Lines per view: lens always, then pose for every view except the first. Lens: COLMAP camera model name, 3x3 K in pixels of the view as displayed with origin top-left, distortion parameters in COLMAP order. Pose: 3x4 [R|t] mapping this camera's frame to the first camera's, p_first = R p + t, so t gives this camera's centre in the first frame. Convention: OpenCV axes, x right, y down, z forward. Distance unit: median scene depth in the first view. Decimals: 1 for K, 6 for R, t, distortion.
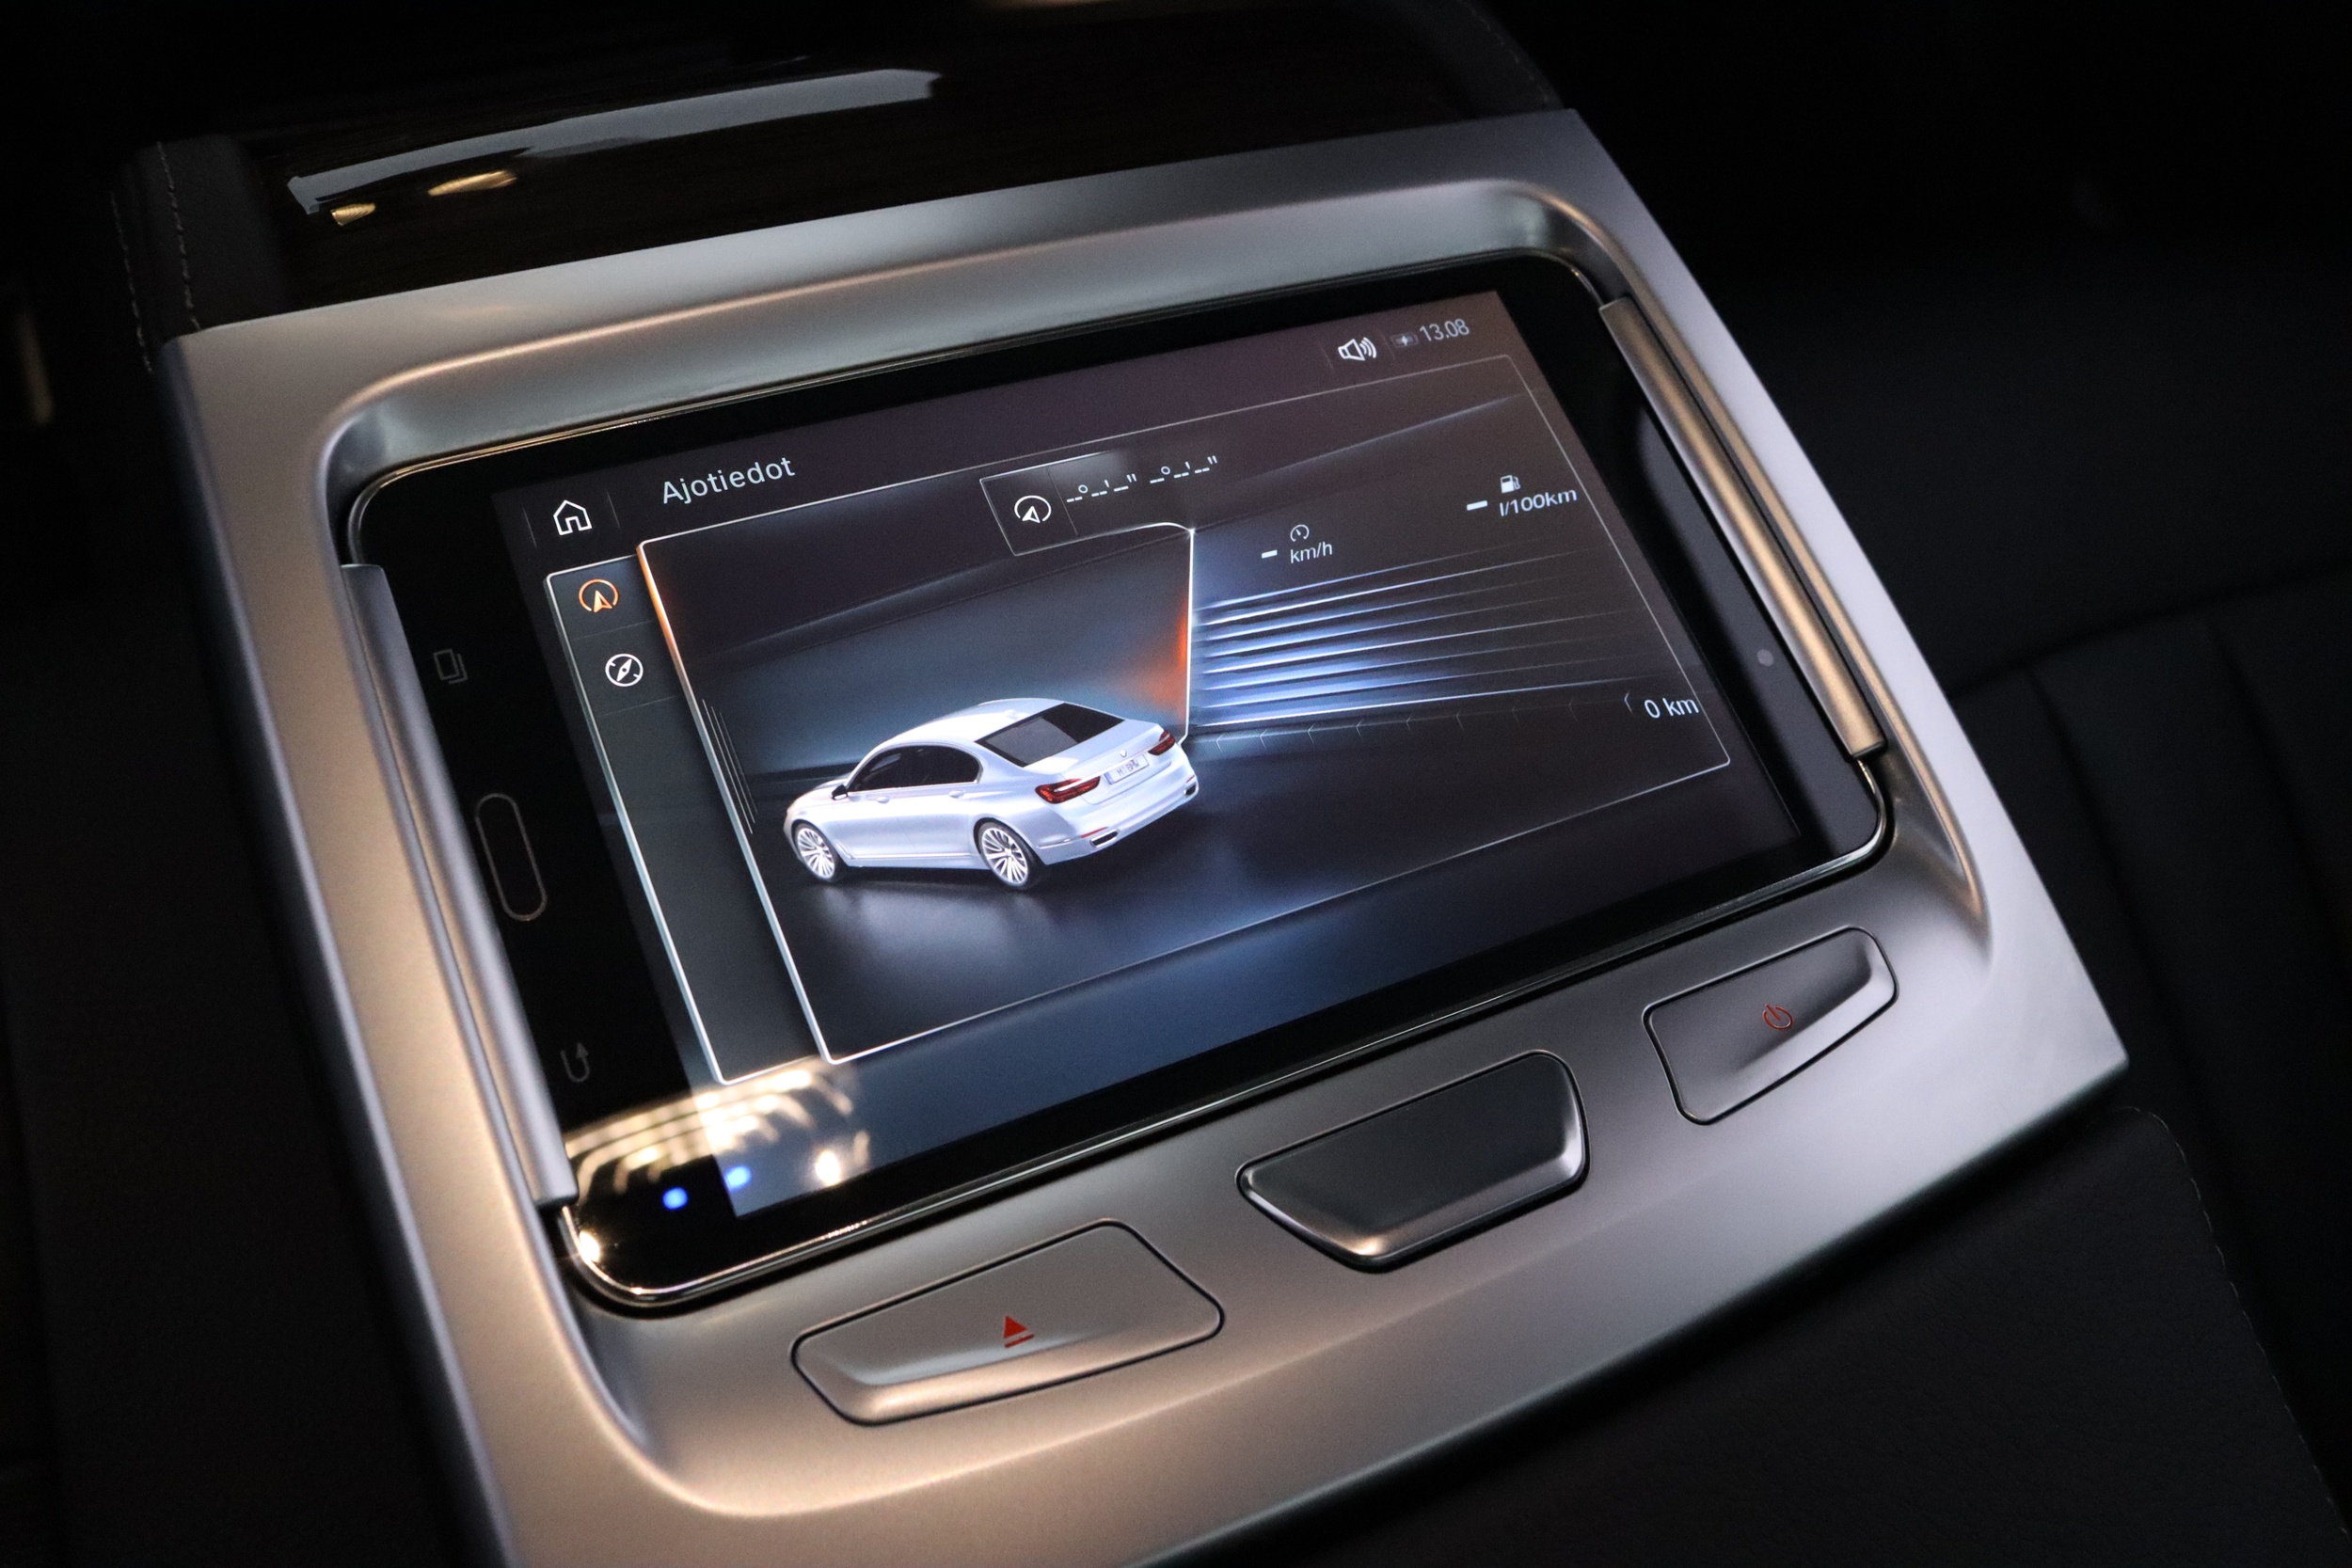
lens RADIAL K [[1925.7, 0, 1148.9], [0, 1925.7, 812.2], [0, 0, 1]] dist [-0.165365, 0.131865]
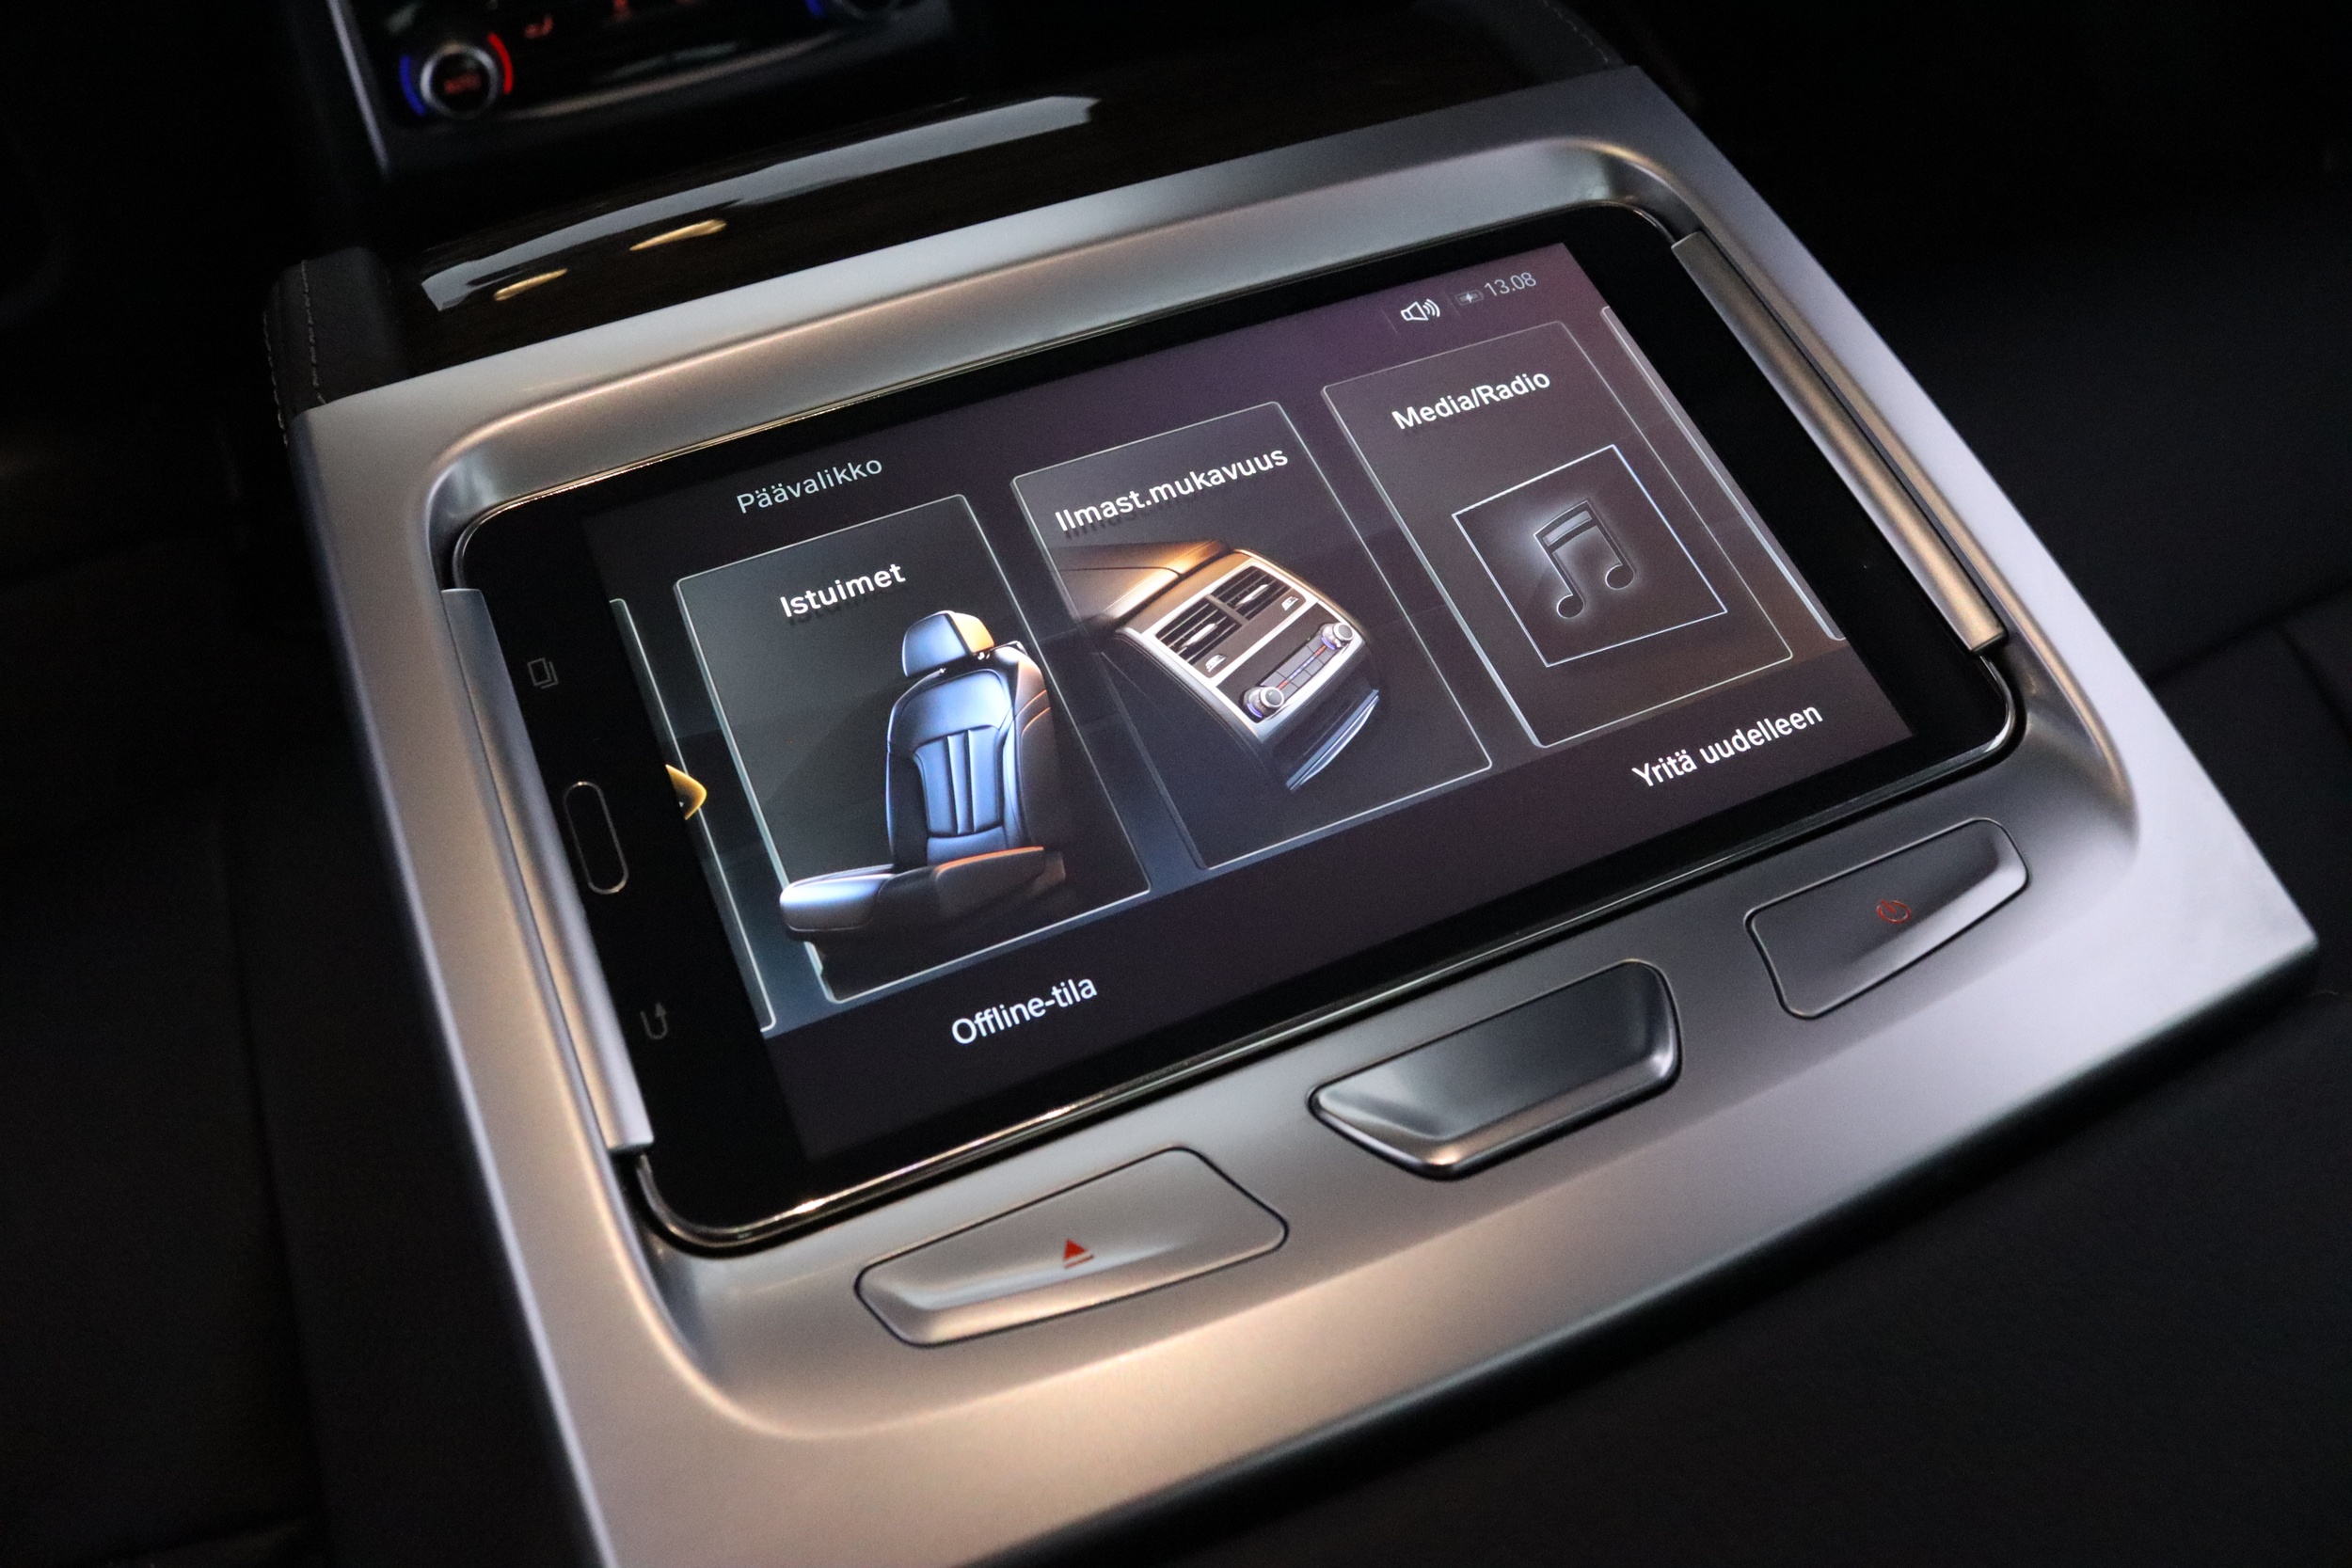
lens RADIAL K [[1925.7, 0, 1148.9], [0, 1925.7, 812.2], [0, 0, 1]] dist [-0.165365, 0.131865]
pose [[0.981989, -0.090579, -0.165807, 0.124508], [0.076120, 0.992883, -0.091587, 0.113558], [0.172923, 0.077316, 0.981896, 0.011062]]
